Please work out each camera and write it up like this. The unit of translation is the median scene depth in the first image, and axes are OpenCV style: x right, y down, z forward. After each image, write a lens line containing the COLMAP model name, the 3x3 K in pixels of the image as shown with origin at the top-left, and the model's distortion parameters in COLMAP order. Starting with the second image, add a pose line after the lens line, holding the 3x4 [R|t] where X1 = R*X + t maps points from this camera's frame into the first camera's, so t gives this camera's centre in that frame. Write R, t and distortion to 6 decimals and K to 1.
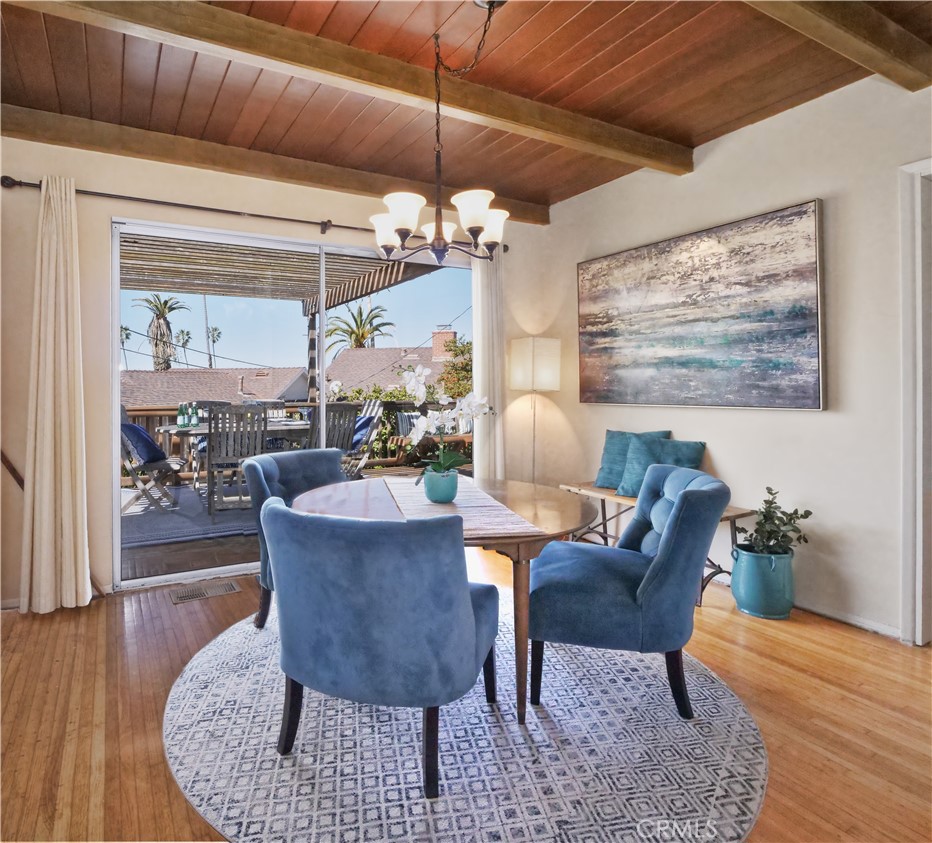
lens RADIAL K [[511.2, 0, 466.0], [0, 511.2, 421.5], [0, 0, 1]] dist [0.000274, 0.000098]
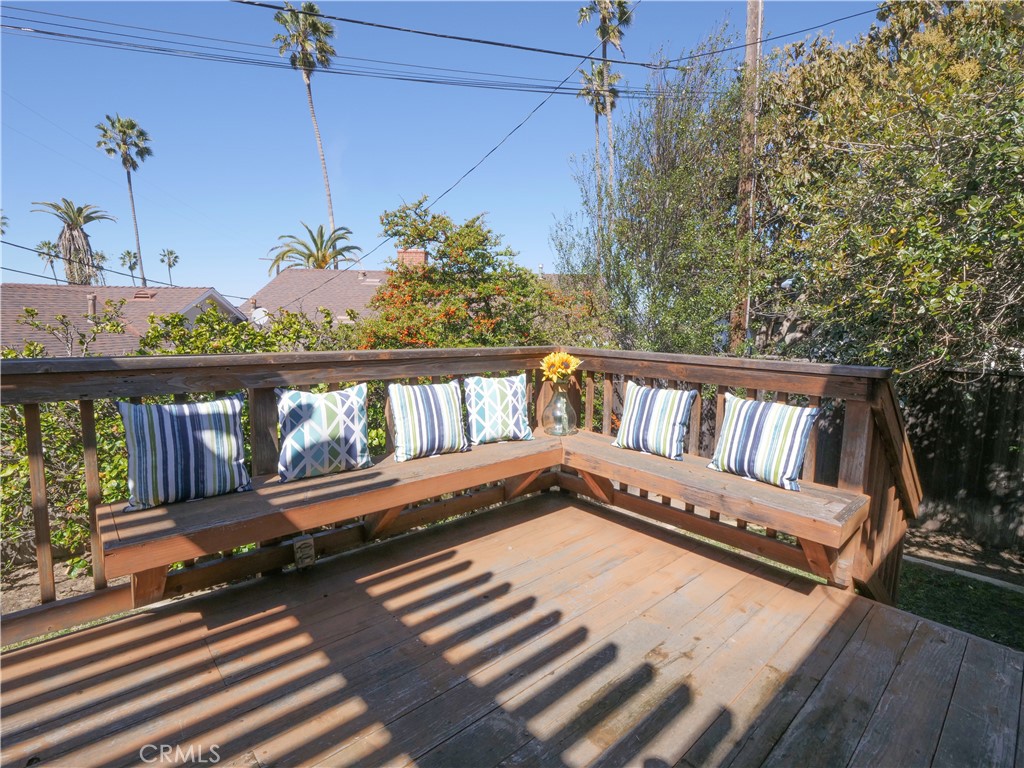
lens RADIAL K [[504.4, 0, 512.0], [0, 504.4, 384.0], [0, 0, 1]] dist [-0.001445, -0.000429]
pose [[0.990901, 0.015307, 0.133719, 0.002593], [-0.021773, 0.998656, 0.047030, -0.005871], [-0.132819, -0.049514, 0.989903, 0.104351]]
